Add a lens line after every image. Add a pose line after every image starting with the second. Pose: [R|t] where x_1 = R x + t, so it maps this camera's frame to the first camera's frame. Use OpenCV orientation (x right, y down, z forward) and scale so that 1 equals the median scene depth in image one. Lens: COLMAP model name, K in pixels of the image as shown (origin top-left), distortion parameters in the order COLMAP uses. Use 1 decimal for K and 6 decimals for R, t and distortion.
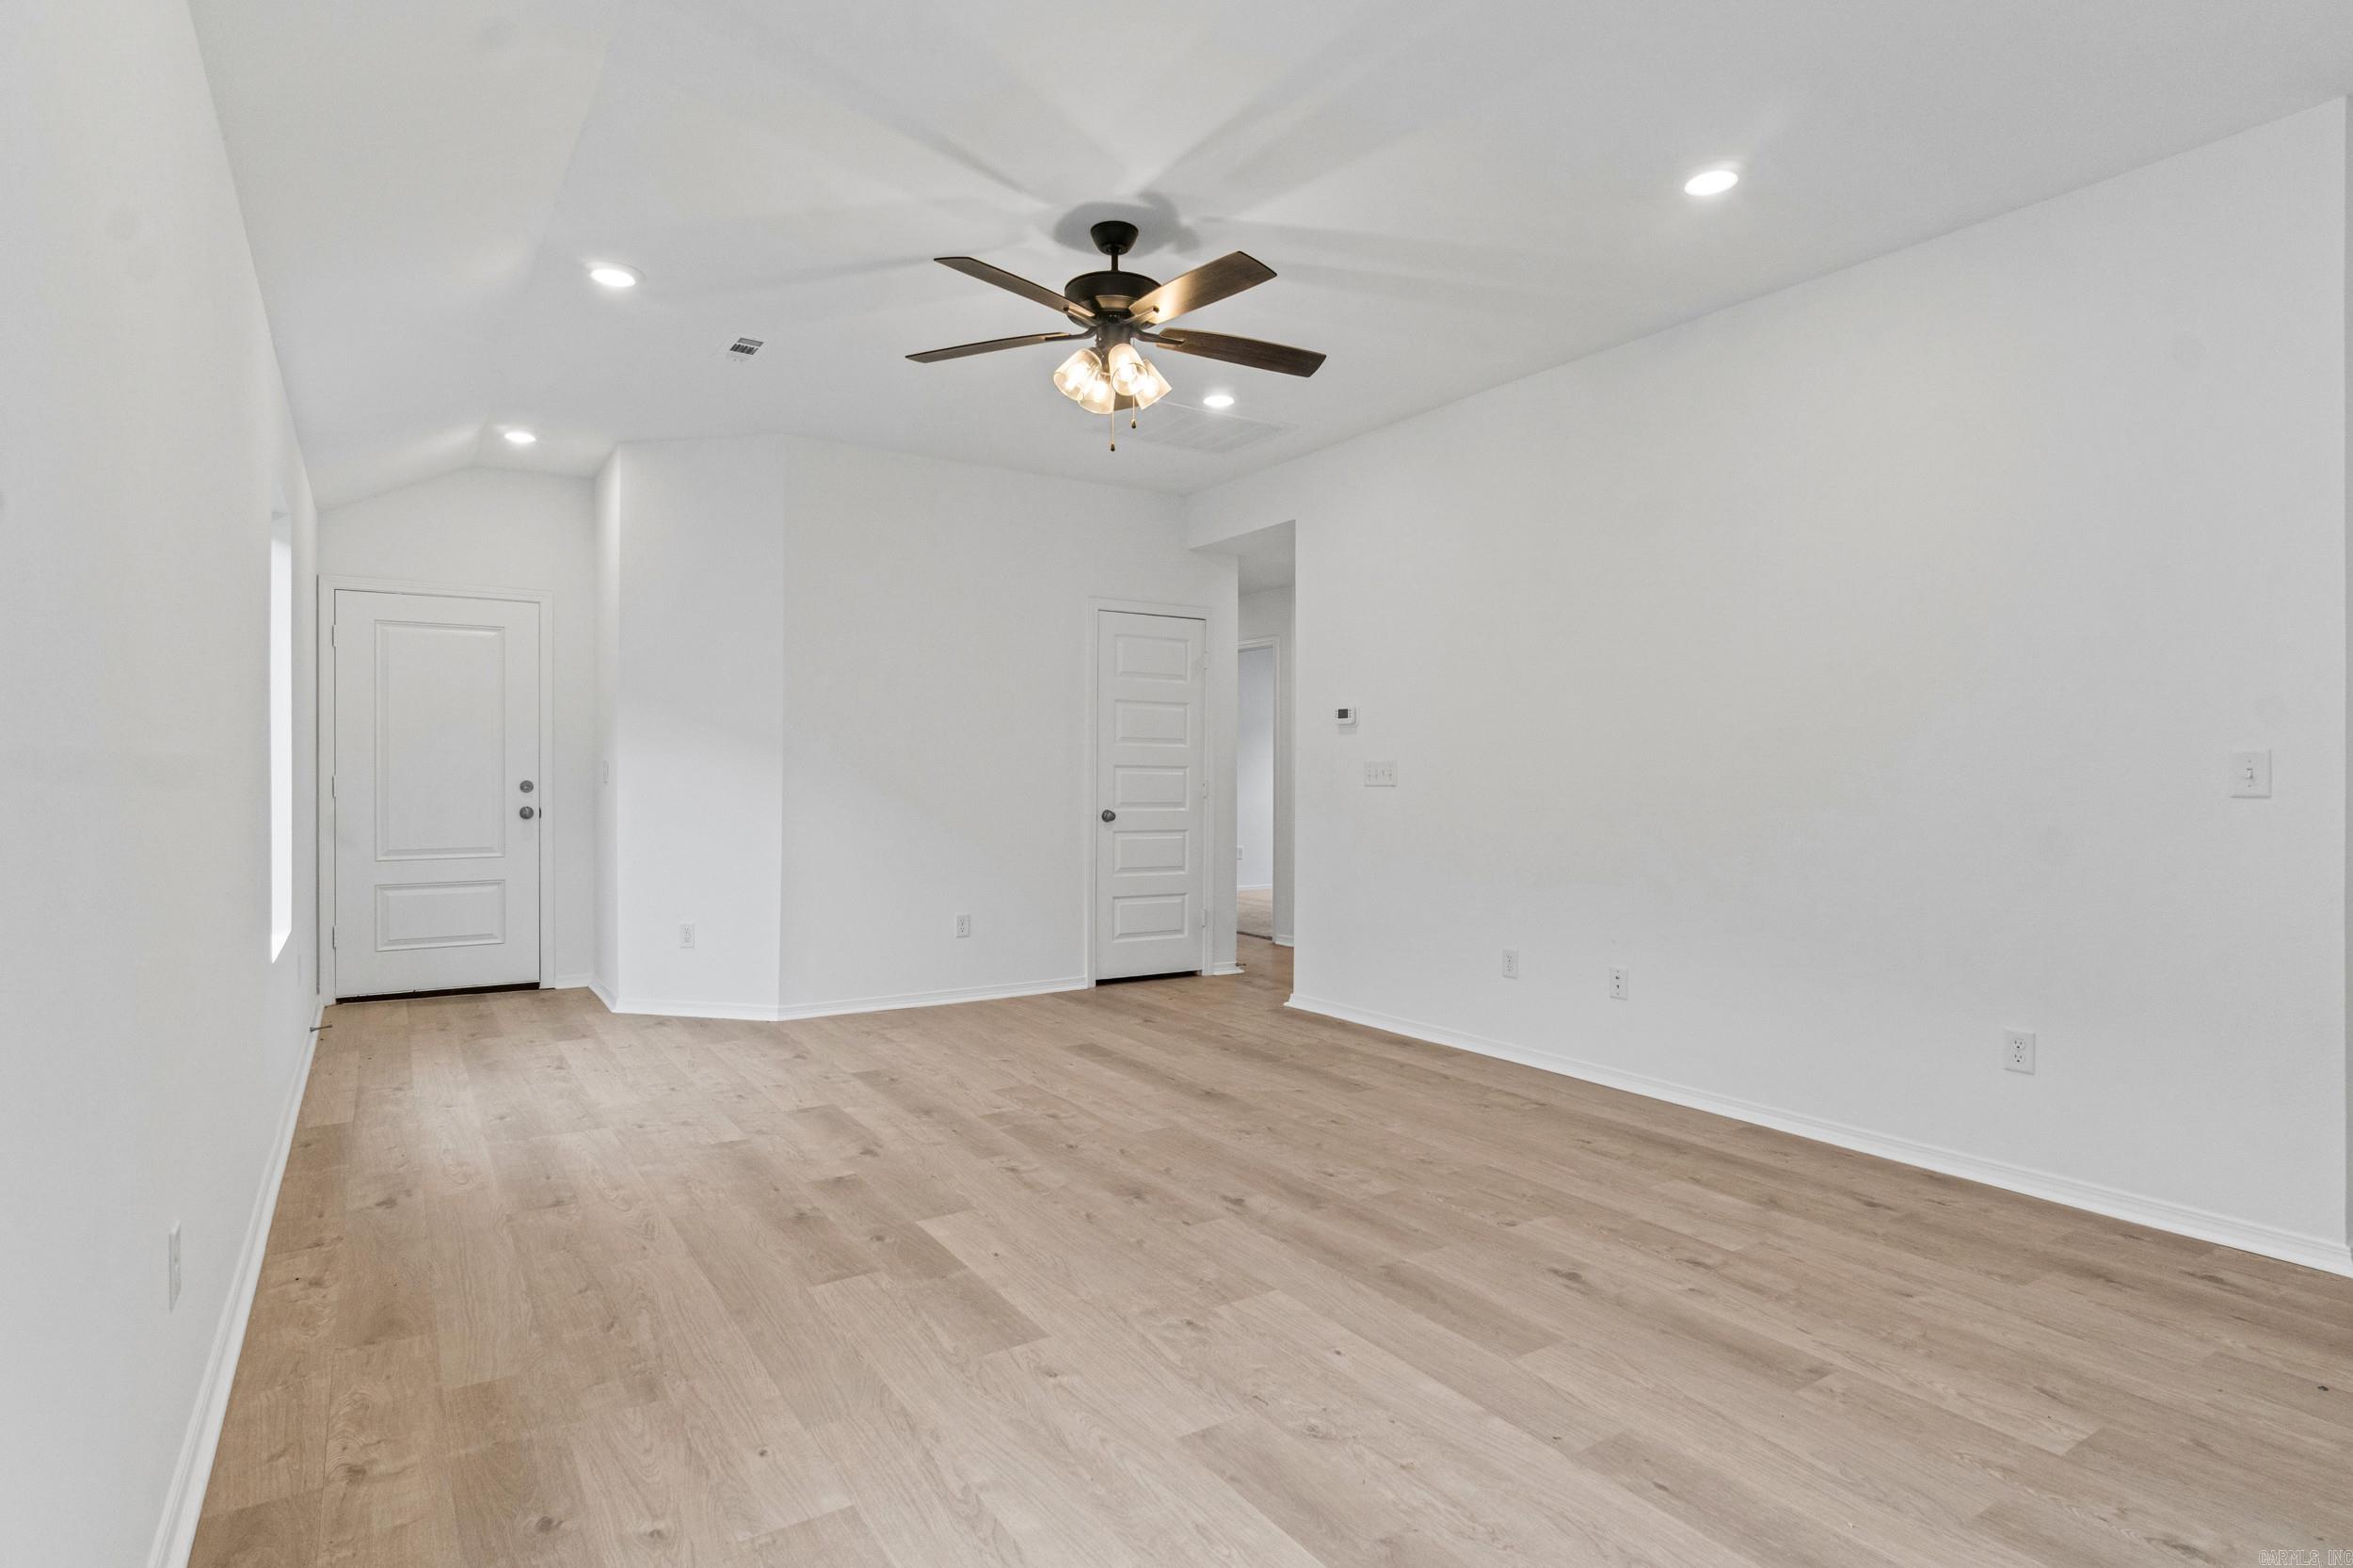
lens RADIAL K [[1225.9, 0, 1149.6], [0, 1225.9, 776.5], [0, 0, 1]] dist [-0.003775, -0.000036]
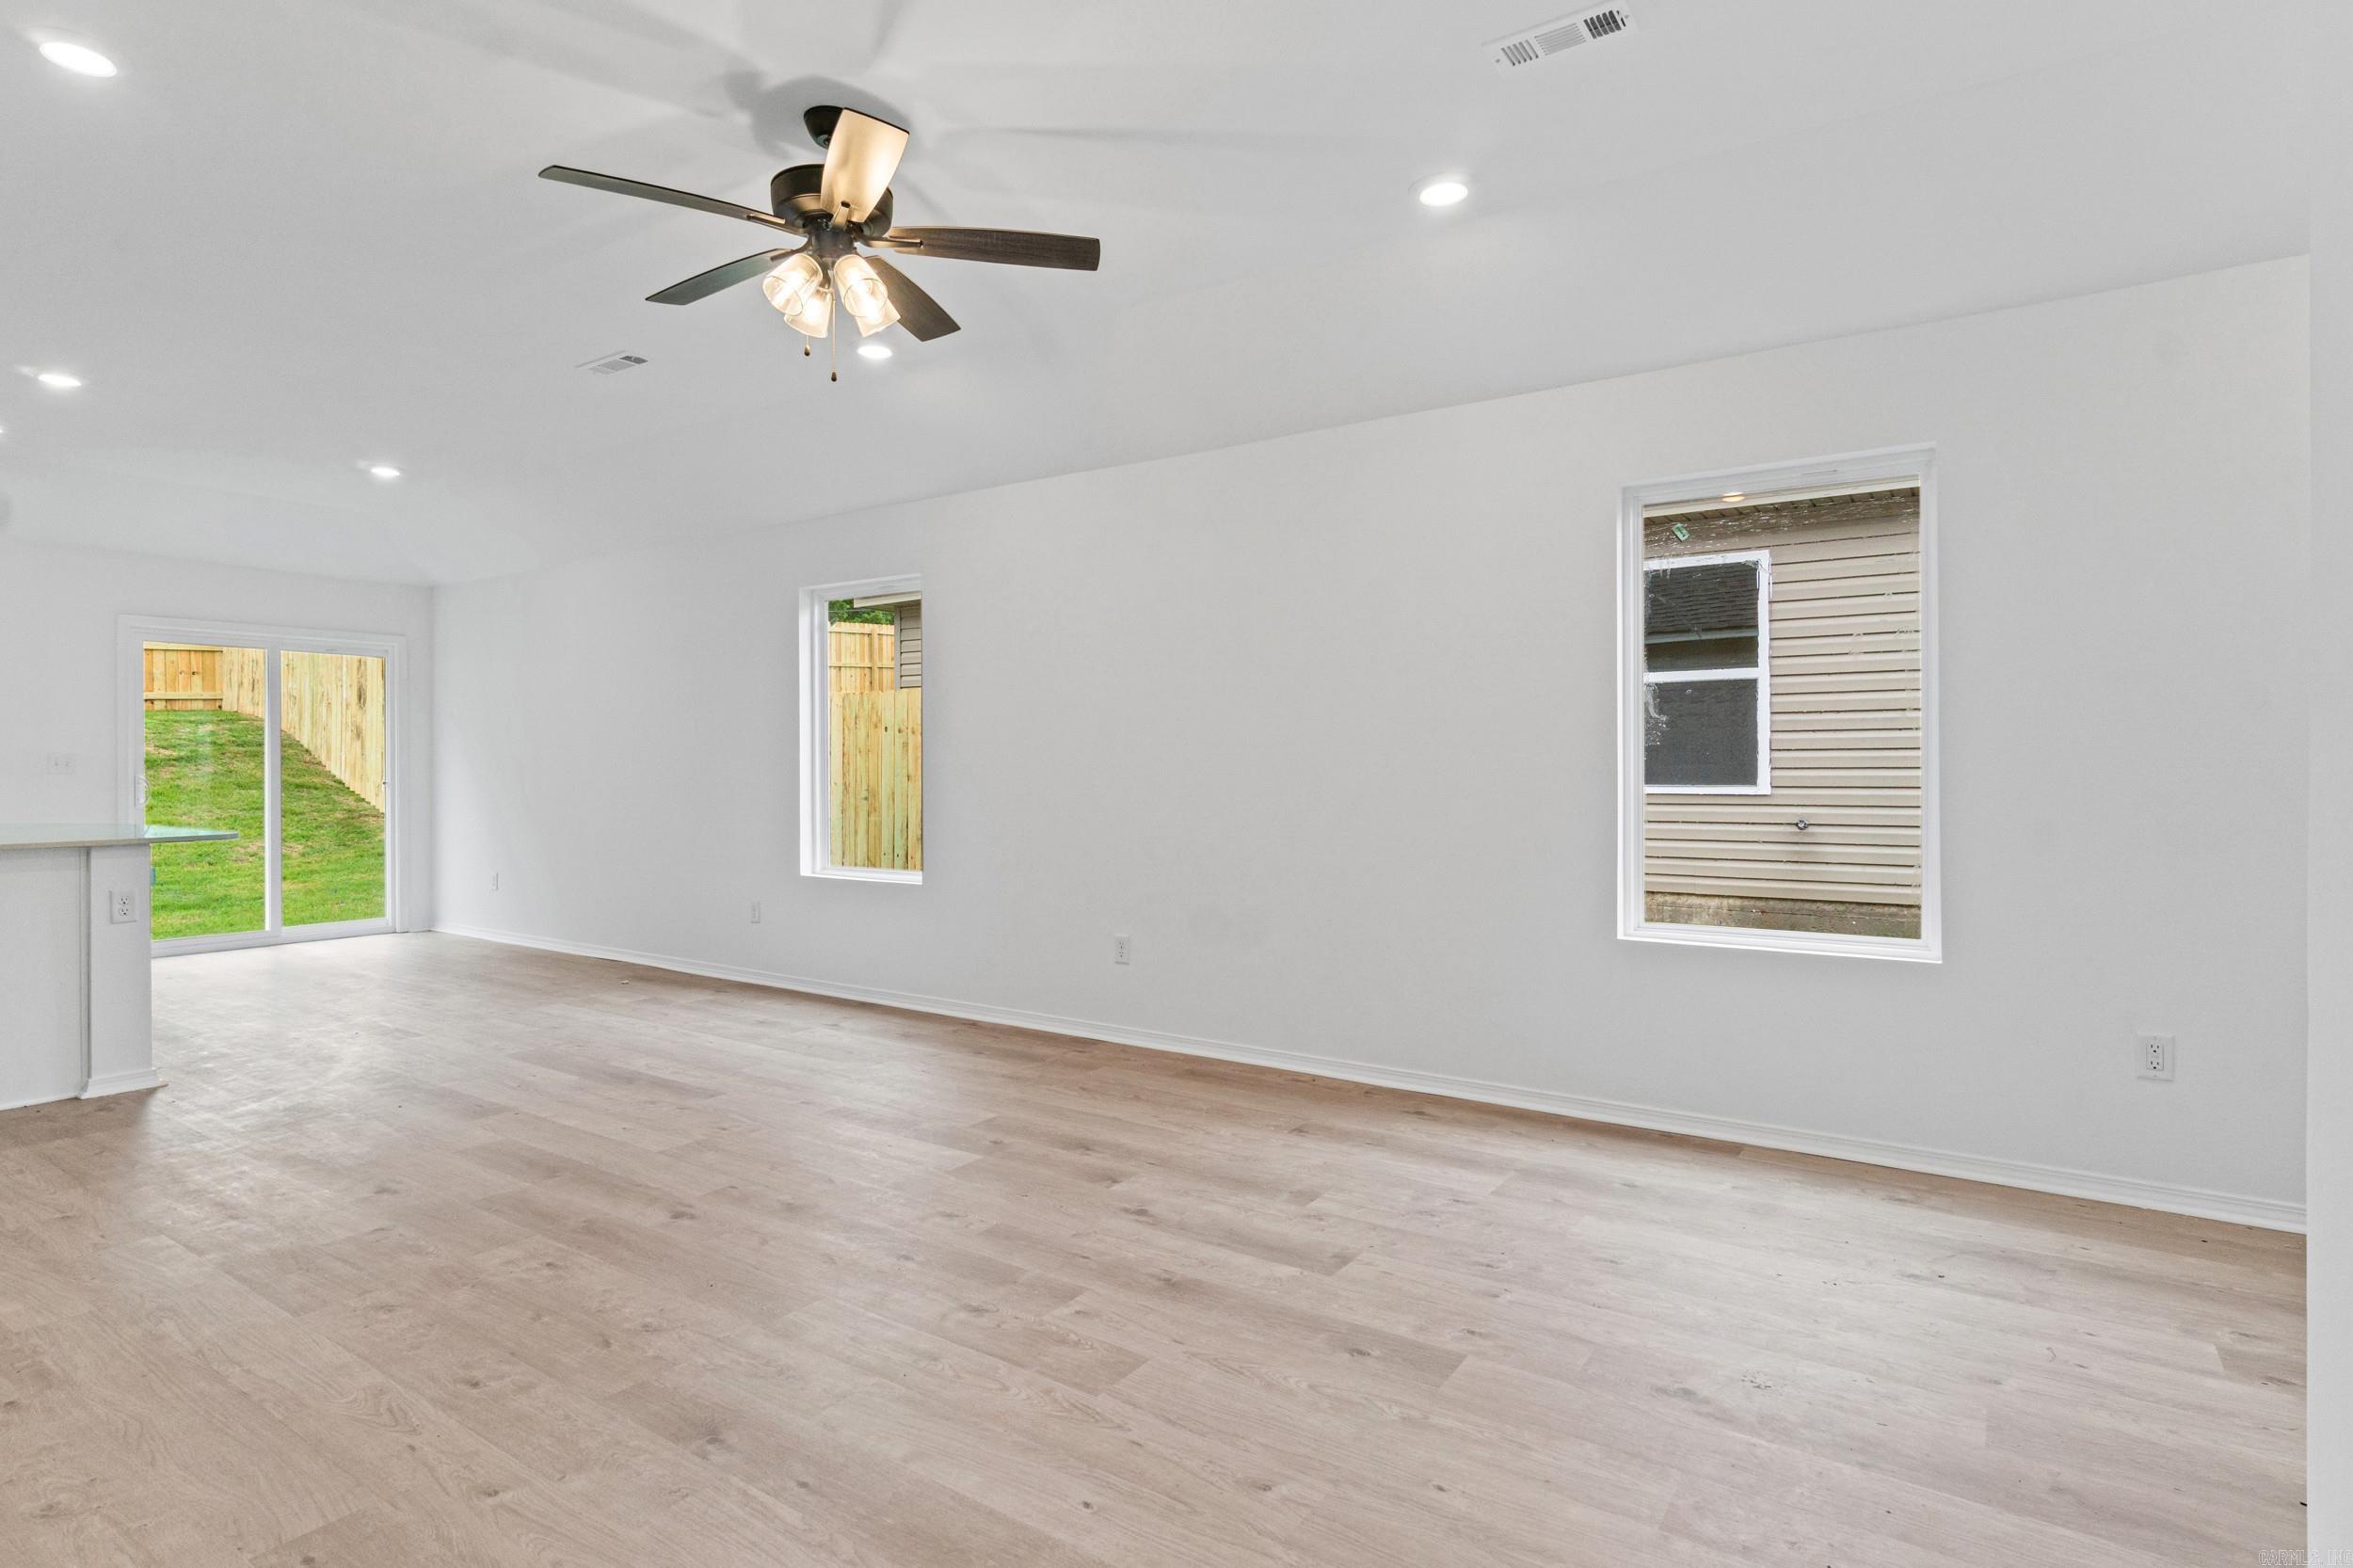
lens RADIAL K [[1206.0, 0, 1139.3], [0, 1206.0, 762.2], [0, 0, 1]] dist [-0.001678, 0.000127]
pose [[-0.924358, -0.002775, -0.381516, 0.089205], [-0.001524, 0.999992, -0.003582, 0.000038], [0.381523, -0.002730, -0.924355, 1.792005]]
